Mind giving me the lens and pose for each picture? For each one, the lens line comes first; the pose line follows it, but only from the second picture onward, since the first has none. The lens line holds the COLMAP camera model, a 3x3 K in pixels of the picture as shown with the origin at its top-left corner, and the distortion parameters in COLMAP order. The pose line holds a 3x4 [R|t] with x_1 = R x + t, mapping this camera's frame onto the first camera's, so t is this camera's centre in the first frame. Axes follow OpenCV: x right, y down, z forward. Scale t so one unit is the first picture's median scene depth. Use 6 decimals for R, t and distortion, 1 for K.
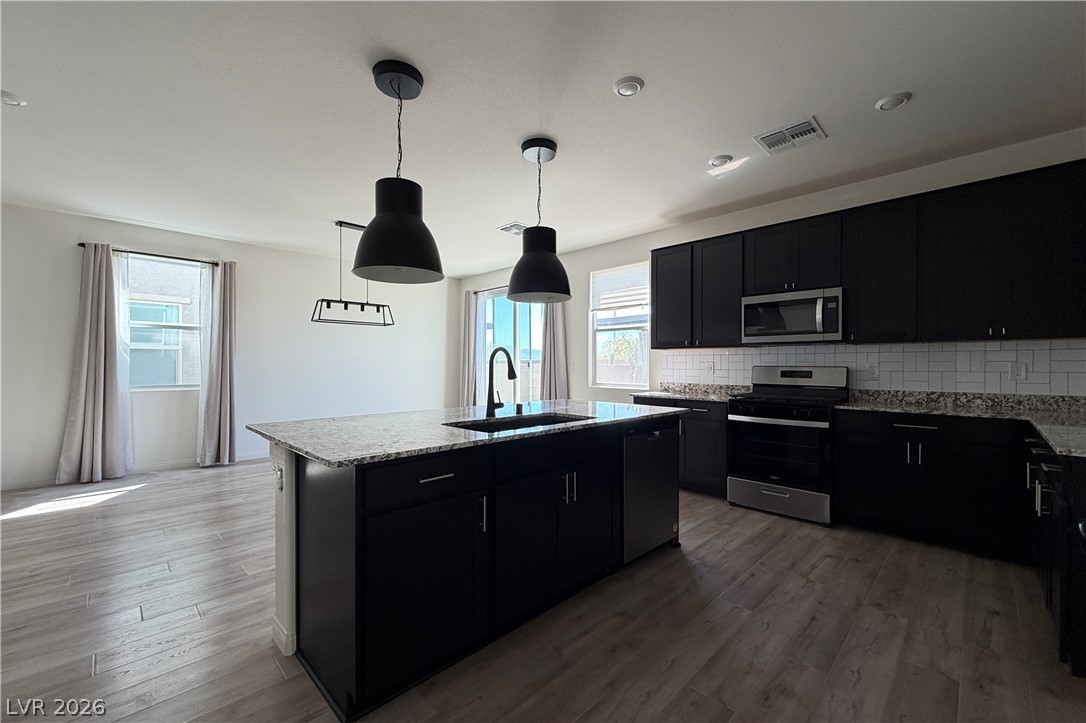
lens RADIAL K [[441.0, 0, 539.1], [0, 441.0, 367.8], [0, 0, 1]] dist [-0.001595, 0.000092]
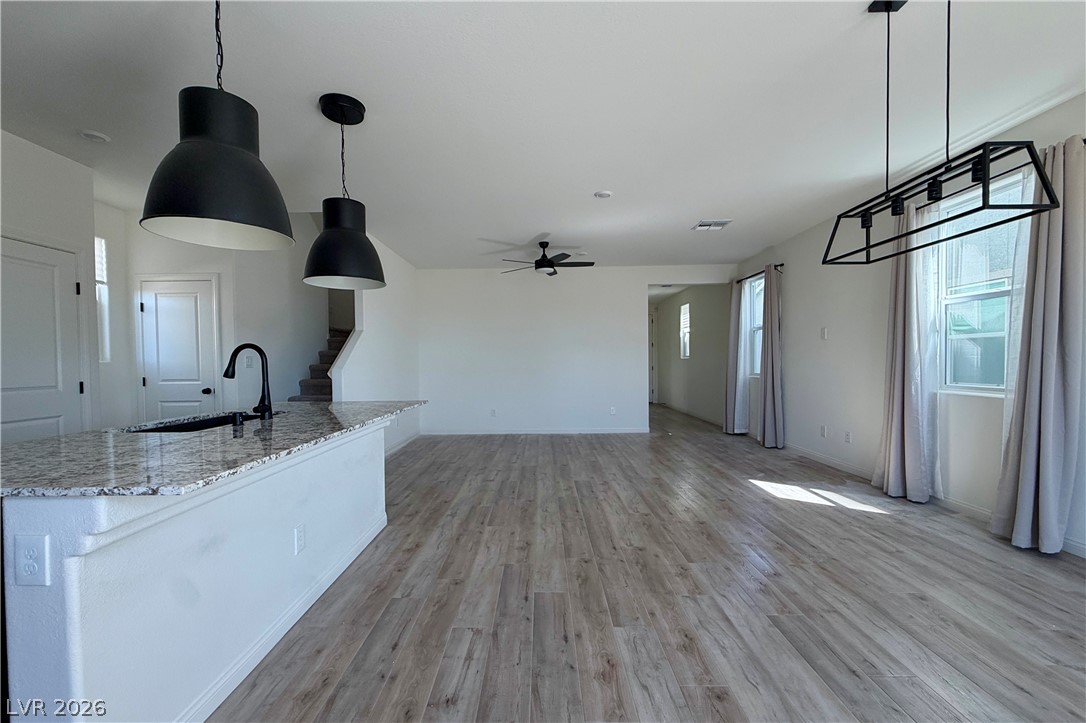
lens RADIAL K [[451.2, 0, 537.3], [0, 451.2, 360.8], [0, 0, 1]] dist [-0.000687, -0.000028]
pose [[-0.703227, 0.006879, -0.710933, 0.089024], [0.007445, 0.999970, 0.002311, -0.007371], [0.710927, -0.003668, -0.703256, 1.164618]]
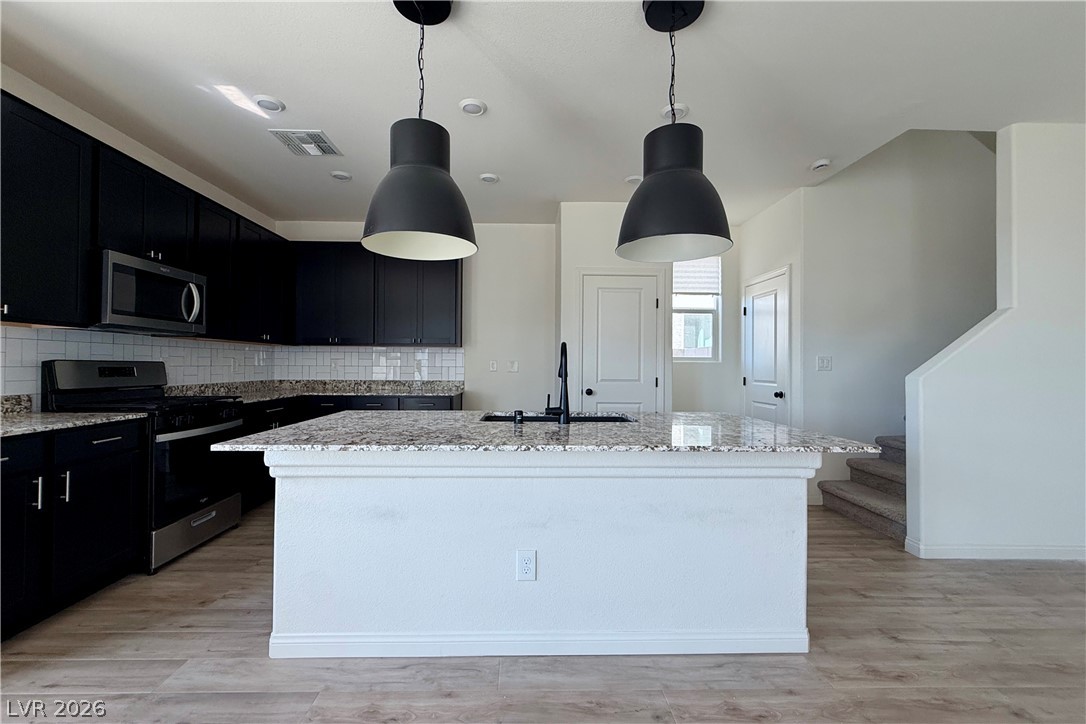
lens RADIAL K [[436.7, 0, 536.9], [0, 436.7, 364.7], [0, 0, 1]] dist [-0.003007, -0.000292]
pose [[-0.730874, -0.008520, 0.682459, -0.359122], [-0.007477, 0.999962, 0.004477, -0.004621], [-0.682472, -0.001831, -0.730910, 0.928881]]
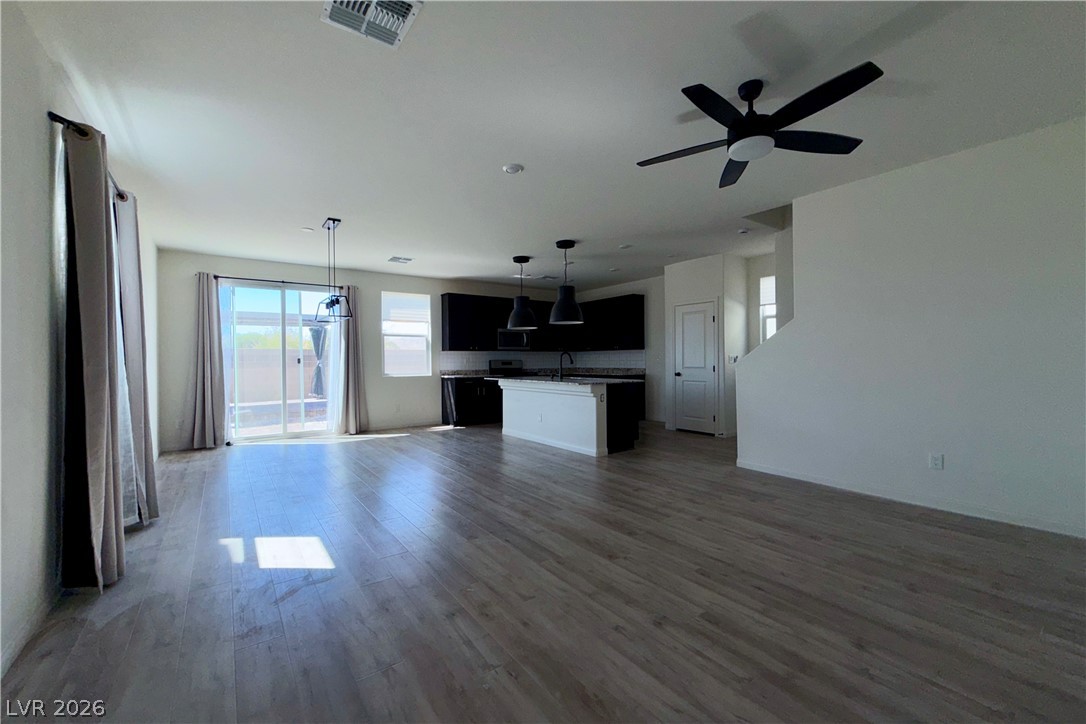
lens RADIAL K [[451.2, 0, 537.3], [0, 451.2, 361.3], [0, 0, 1]] dist [-0.000687, -0.000028]
pose [[0.161257, -0.006435, 0.986891, -1.528172], [0.012391, 0.999913, 0.004495, -0.004561], [-0.986835, 0.011504, 0.161323, 0.405599]]
